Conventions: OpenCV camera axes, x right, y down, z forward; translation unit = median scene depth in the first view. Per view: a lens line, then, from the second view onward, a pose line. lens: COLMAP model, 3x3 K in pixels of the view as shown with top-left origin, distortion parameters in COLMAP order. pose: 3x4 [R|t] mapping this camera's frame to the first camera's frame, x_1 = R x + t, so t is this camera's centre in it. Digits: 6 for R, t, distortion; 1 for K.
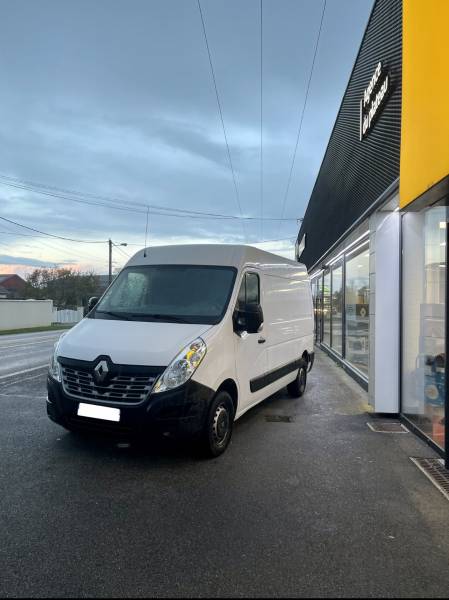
lens RADIAL K [[464.0, 0, 222.6], [0, 464.0, 300.8], [0, 0, 1]] dist [0.040204, -0.046244]
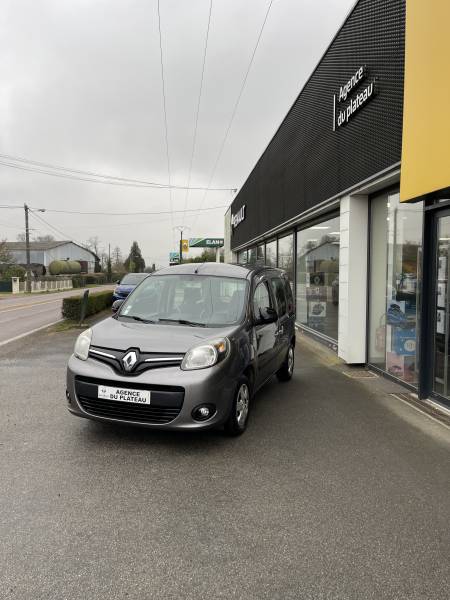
lens RADIAL K [[464.0, 0, 222.5], [0, 464.0, 301.5], [0, 0, 1]] dist [0.040204, -0.046244]
pose [[0.983228, -0.023060, 0.180915, -0.149055], [0.010053, 0.997319, 0.072487, -0.007957], [-0.182101, -0.069453, 0.980824, -0.081889]]
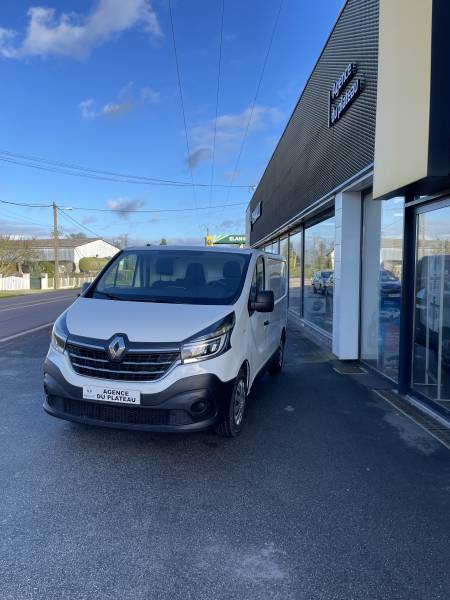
lens RADIAL K [[464.0, 0, 219.0], [0, 464.0, 303.3], [0, 0, 1]] dist [0.040204, -0.046244]
pose [[0.993444, -0.019802, 0.112595, -0.085366], [0.010444, 0.996486, 0.083105, -0.007296], [-0.113845, -0.081384, 0.990160, -0.110754]]
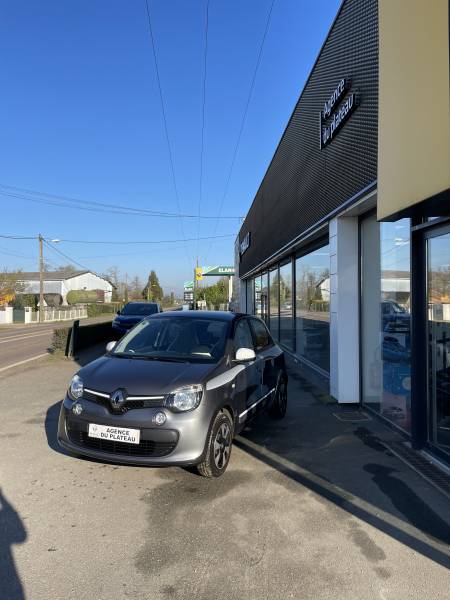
lens RADIAL K [[464.0, 0, 223.6], [0, 464.0, 299.2], [0, 0, 1]] dist [0.040204, -0.046244]
pose [[0.989388, -0.016352, 0.144374, -0.063993], [0.015596, 0.999858, 0.006365, -0.008130], [-0.144457, -0.004045, 0.989503, -0.018807]]
